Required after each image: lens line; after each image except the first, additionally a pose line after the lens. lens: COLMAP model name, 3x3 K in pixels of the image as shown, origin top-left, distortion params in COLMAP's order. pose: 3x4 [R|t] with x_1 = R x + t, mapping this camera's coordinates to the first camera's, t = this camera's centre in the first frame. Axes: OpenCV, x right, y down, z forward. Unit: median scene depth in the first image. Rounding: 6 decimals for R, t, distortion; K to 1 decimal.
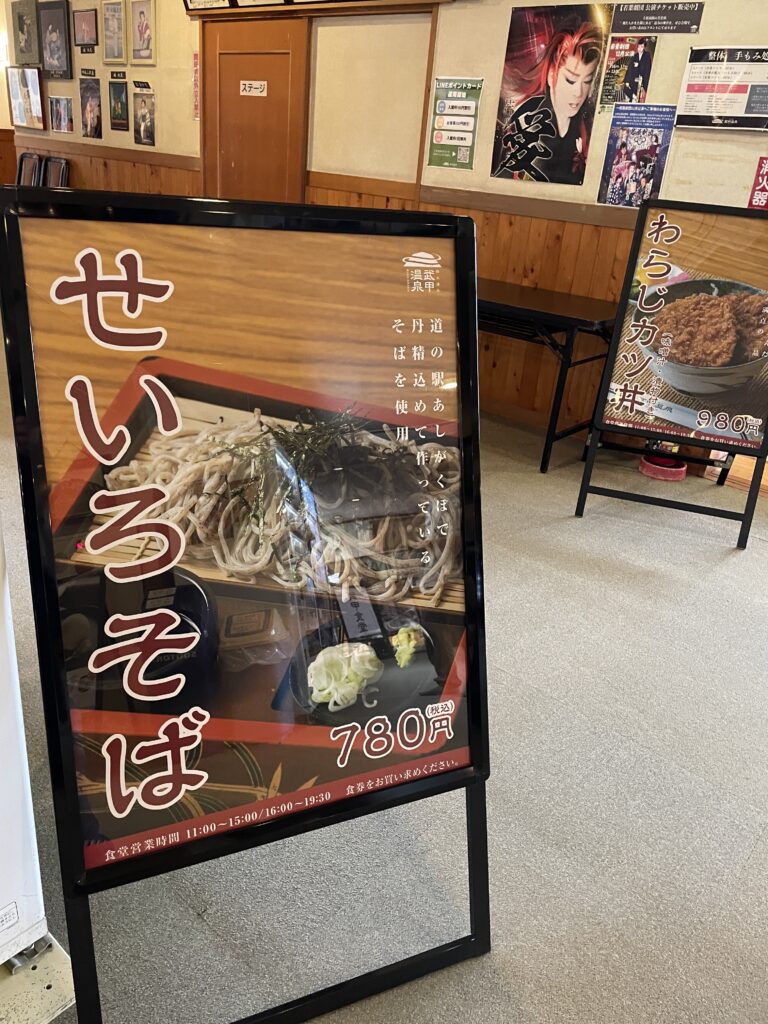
lens RADIAL K [[746.2, 0, 384.0], [0, 746.2, 512.0], [0, 0, 1]] dist [0.068231, -0.087240]
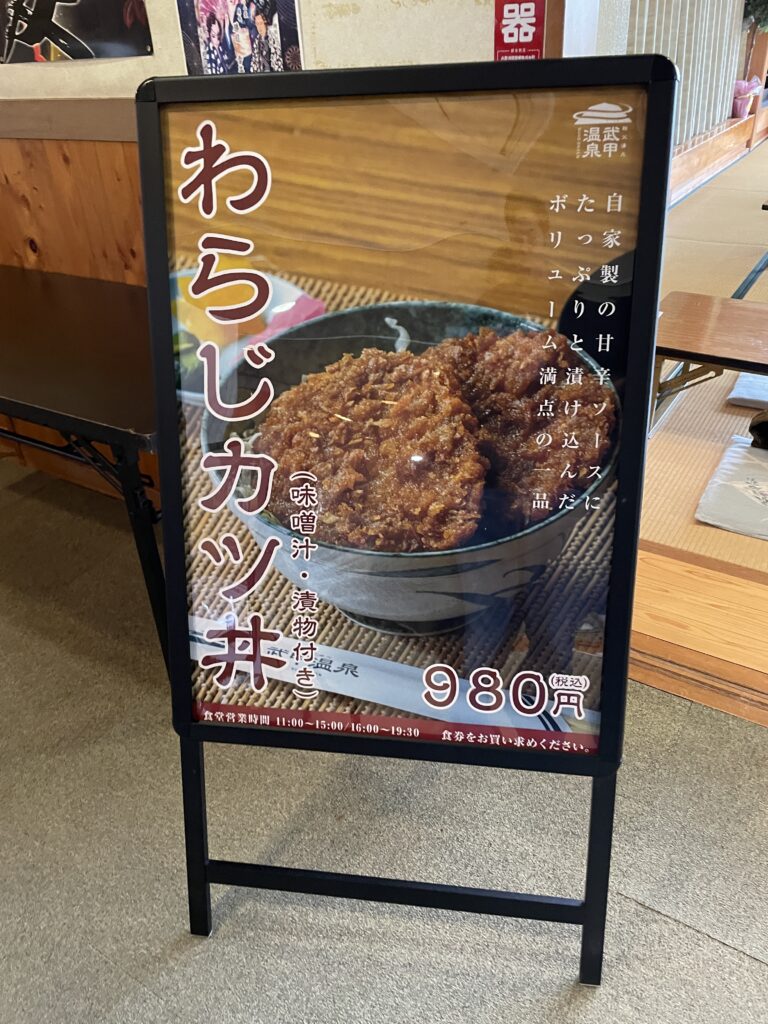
lens RADIAL K [[746.2, 0, 384.0], [0, 746.2, 512.0], [0, 0, 1]] dist [0.068231, -0.087240]
pose [[0.980212, -0.191914, 0.048514, 0.394890], [0.183717, 0.973240, 0.138032, -0.261223], [-0.073706, -0.126388, 0.989239, 0.649124]]
